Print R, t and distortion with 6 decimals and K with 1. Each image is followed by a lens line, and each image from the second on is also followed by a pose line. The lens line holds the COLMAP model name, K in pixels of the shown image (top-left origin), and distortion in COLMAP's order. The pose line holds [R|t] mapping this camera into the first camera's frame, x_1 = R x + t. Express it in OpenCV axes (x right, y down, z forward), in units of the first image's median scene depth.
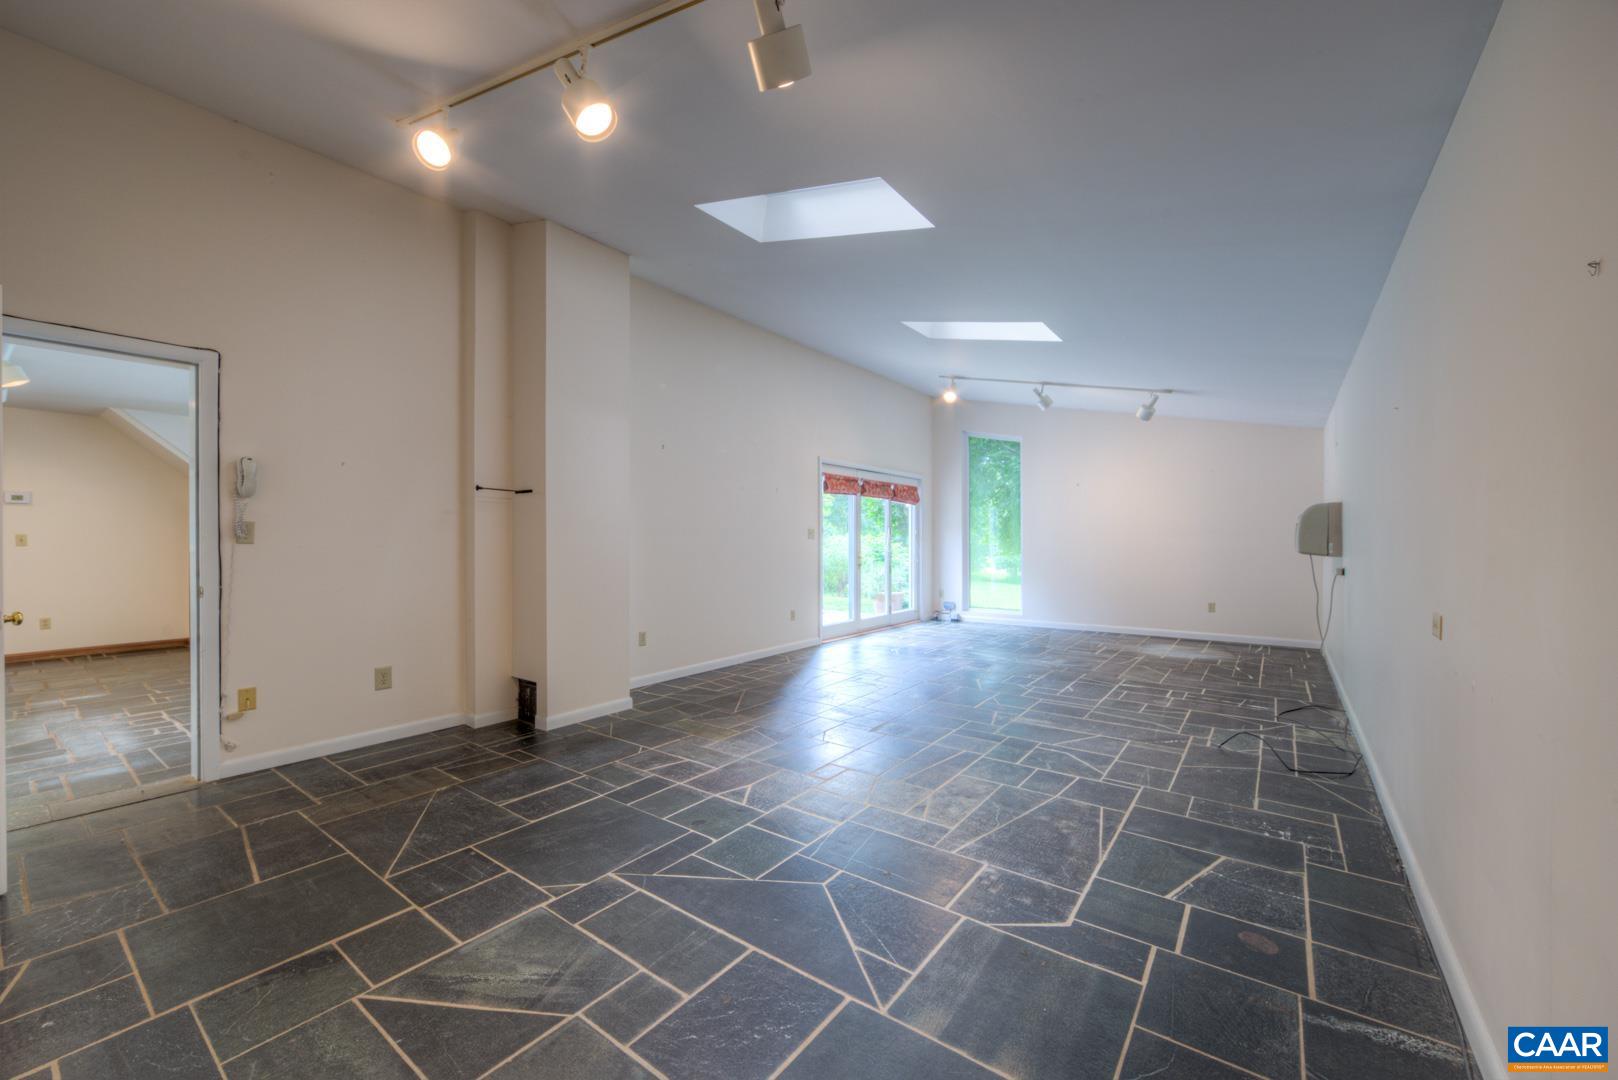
lens RADIAL K [[639.3, 0, 806.8], [0, 639.3, 540.5], [0, 0, 1]] dist [-0.007798, 0.000568]
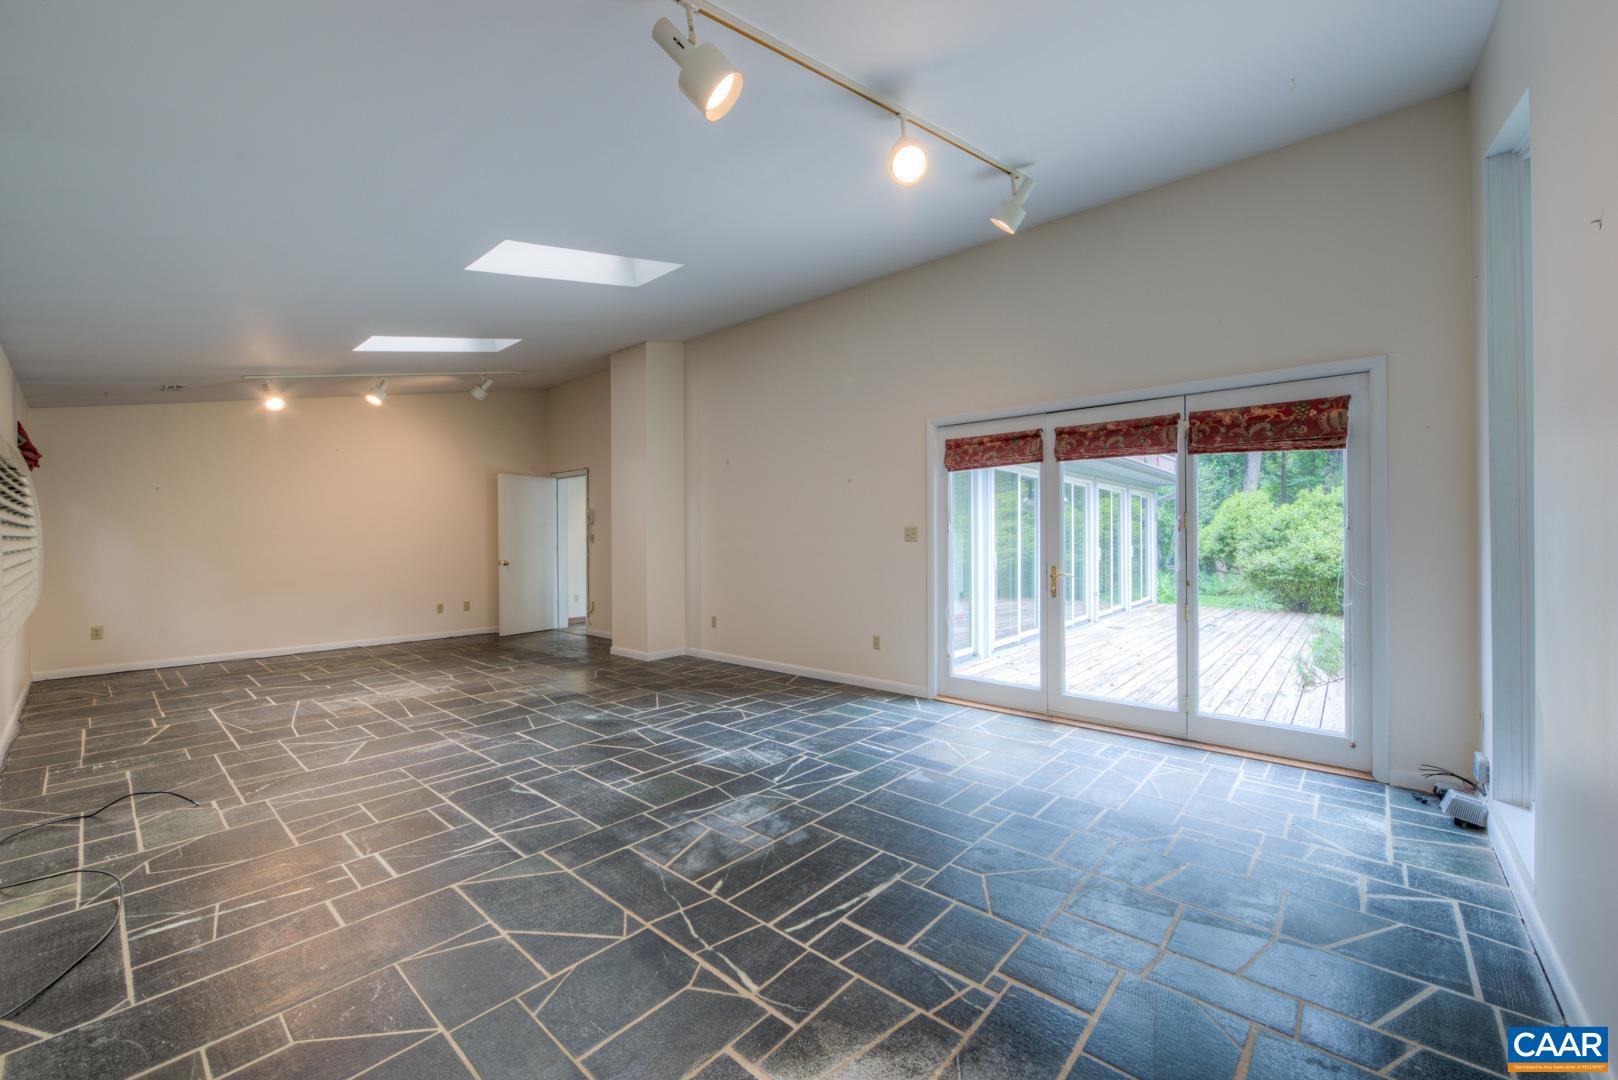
lens RADIAL K [[639.3, 0, 806.8], [0, 639.3, 540.5], [0, 0, 1]] dist [-0.007798, 0.000568]
pose [[-0.087210, 0.000719, -0.996190, 0.824517], [-0.002311, 0.999997, 0.000924, -0.004910], [0.996187, 0.002383, -0.087208, 1.099294]]
